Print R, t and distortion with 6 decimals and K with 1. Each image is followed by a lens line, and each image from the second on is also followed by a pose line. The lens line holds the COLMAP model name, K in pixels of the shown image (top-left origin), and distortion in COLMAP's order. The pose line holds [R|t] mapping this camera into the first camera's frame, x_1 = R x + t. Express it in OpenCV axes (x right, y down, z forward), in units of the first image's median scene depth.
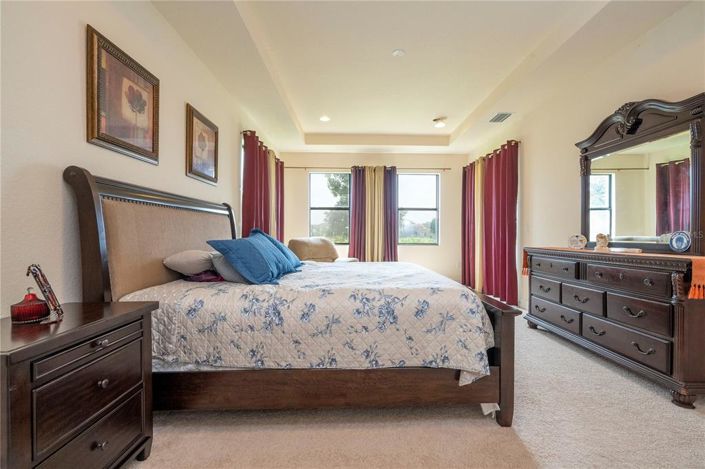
lens RADIAL K [[317.2, 0, 355.5], [0, 317.2, 235.8], [0, 0, 1]] dist [-0.001253, 0.000628]
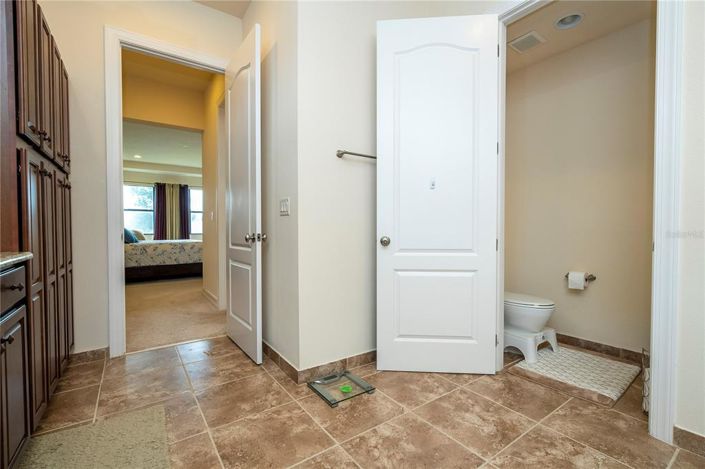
lens RADIAL K [[317.2, 0, 355.5], [0, 317.2, 235.8], [0, 0, 1]] dist [-0.001253, 0.000628]
pose [[0.827434, -0.017178, 0.561300, -0.077315], [0.007020, 0.999770, 0.020248, 0.012408], [-0.561519, -0.012814, 0.827364, -0.829432]]
